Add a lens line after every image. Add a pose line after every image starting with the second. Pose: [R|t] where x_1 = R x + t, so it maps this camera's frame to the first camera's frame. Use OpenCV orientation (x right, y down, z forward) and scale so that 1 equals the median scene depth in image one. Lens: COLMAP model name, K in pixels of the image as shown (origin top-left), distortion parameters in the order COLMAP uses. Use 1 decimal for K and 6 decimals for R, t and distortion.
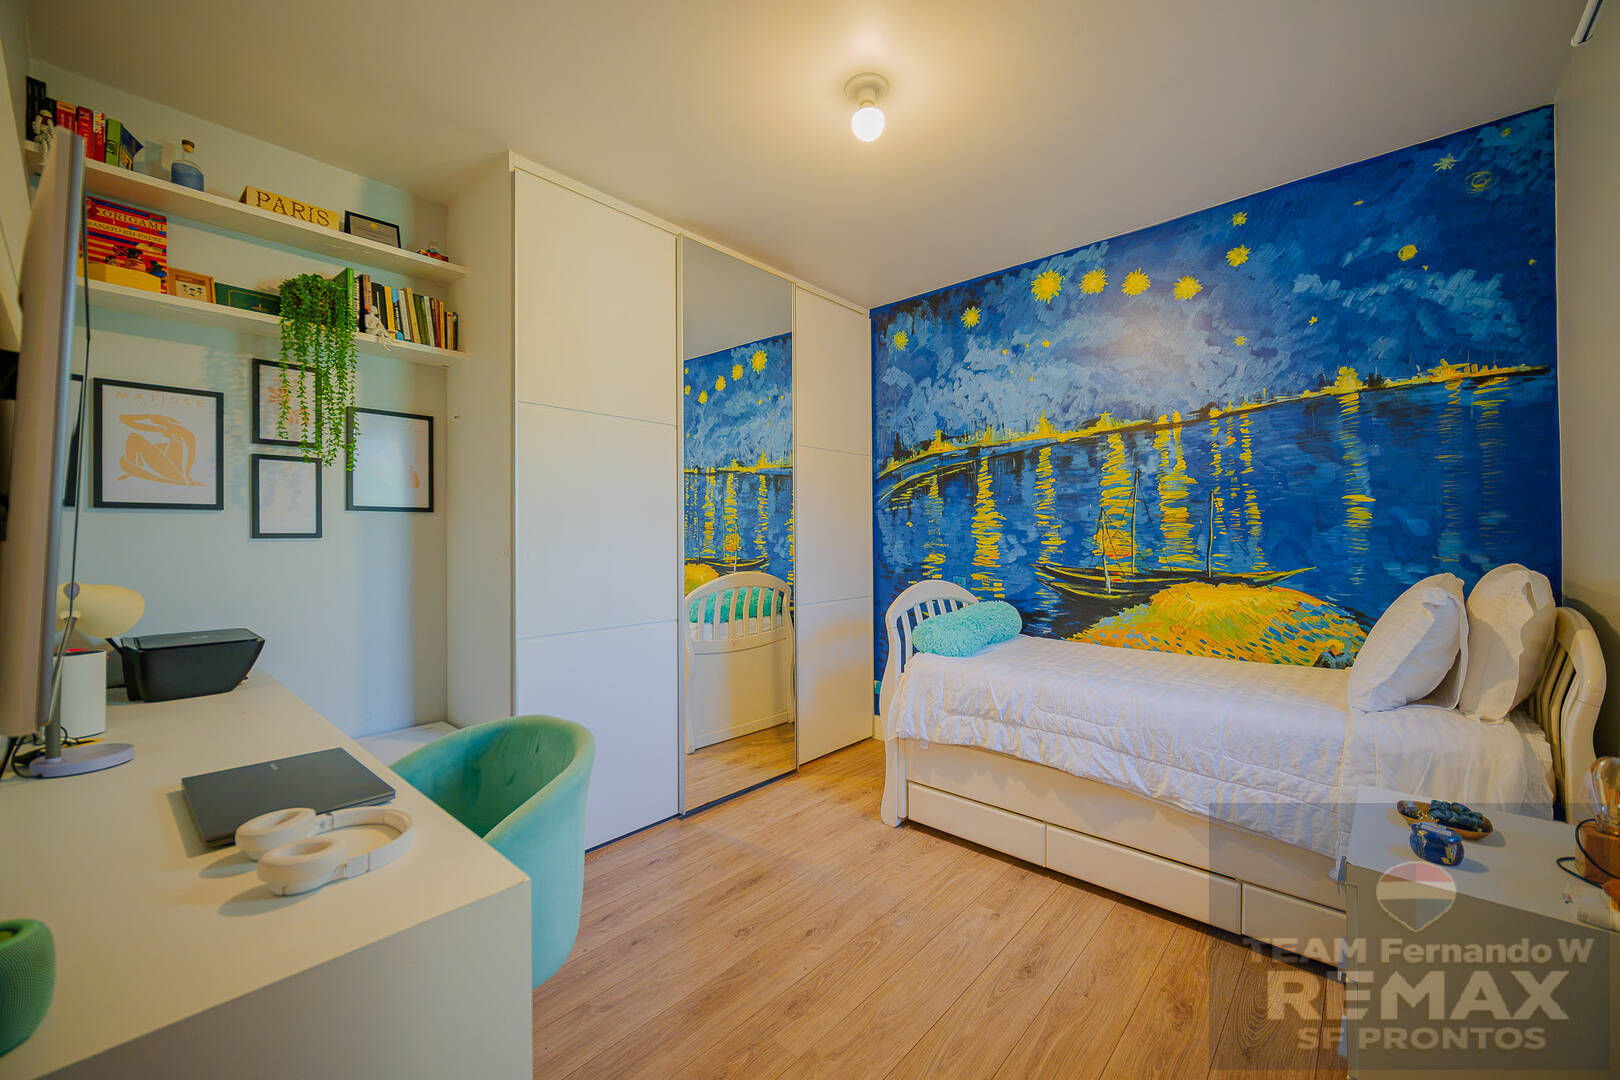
lens RADIAL K [[645.7, 0, 817.7], [0, 645.7, 539.6], [0, 0, 1]] dist [-0.000515, -0.001068]
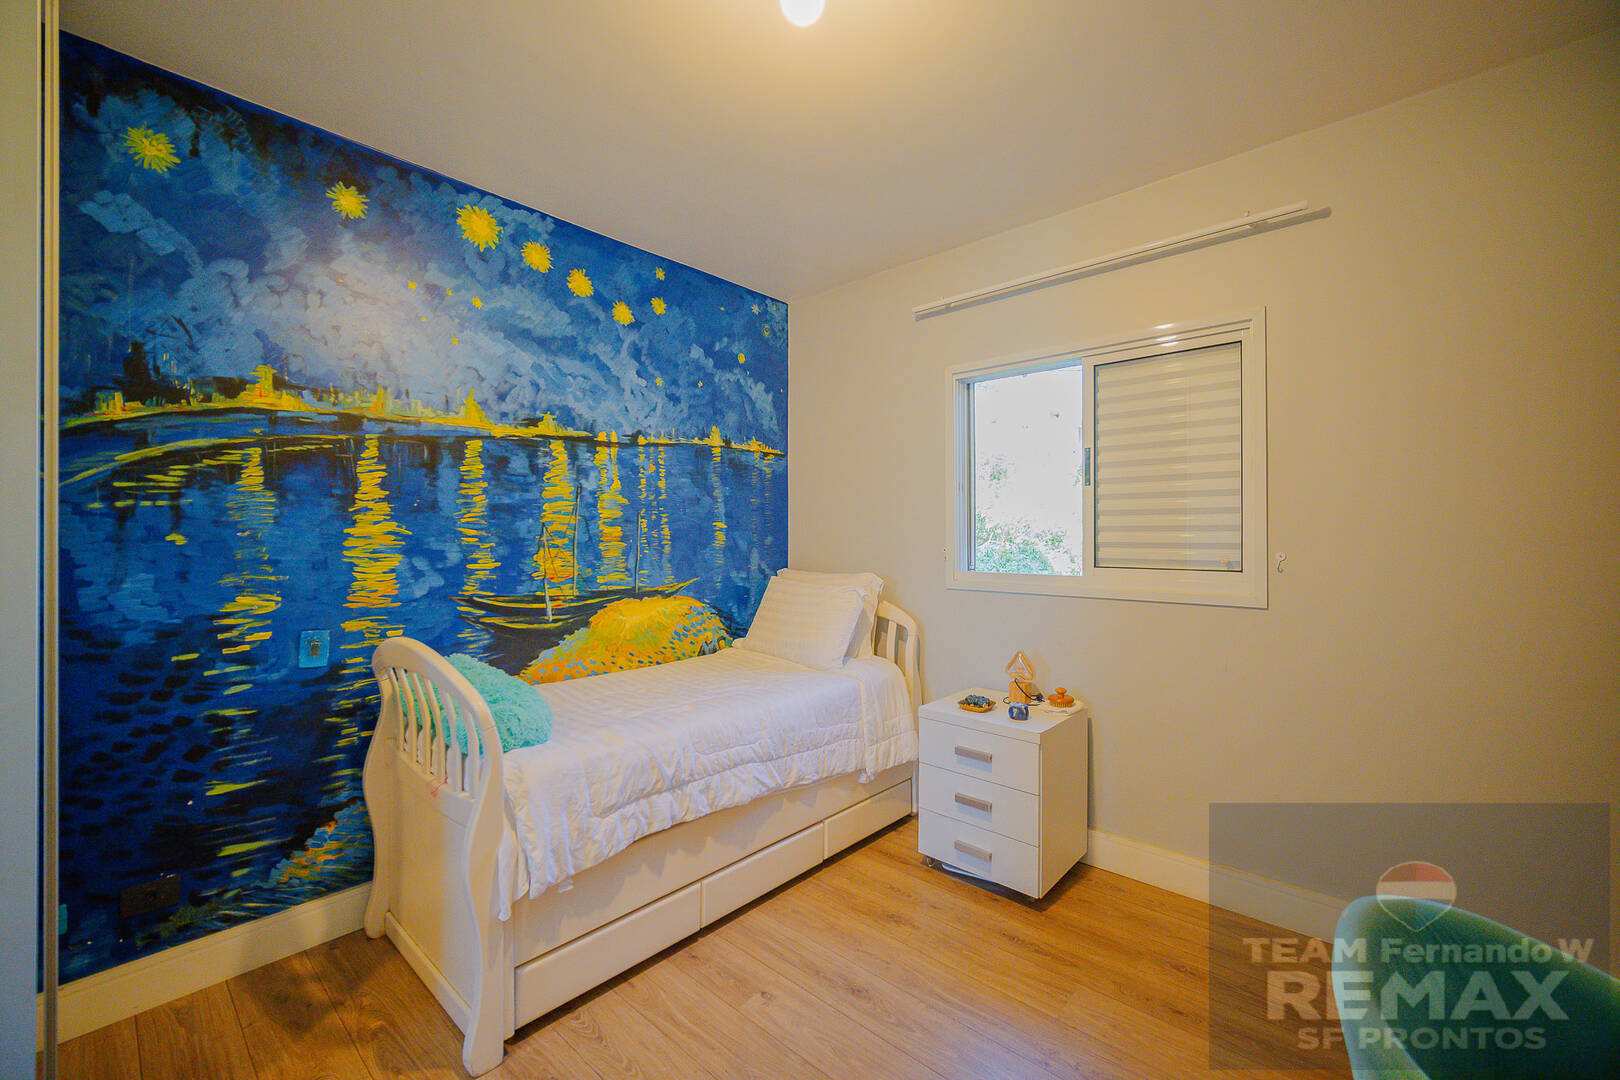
lens RADIAL K [[645.7, 0, 817.5], [0, 645.7, 535.0], [0, 0, 1]] dist [-0.000515, -0.001068]
pose [[0.007214, 0.005120, 0.999961, -0.422552], [0.001592, 0.999986, -0.005131, -0.029109], [-0.999973, 0.001629, 0.007205, 0.636812]]
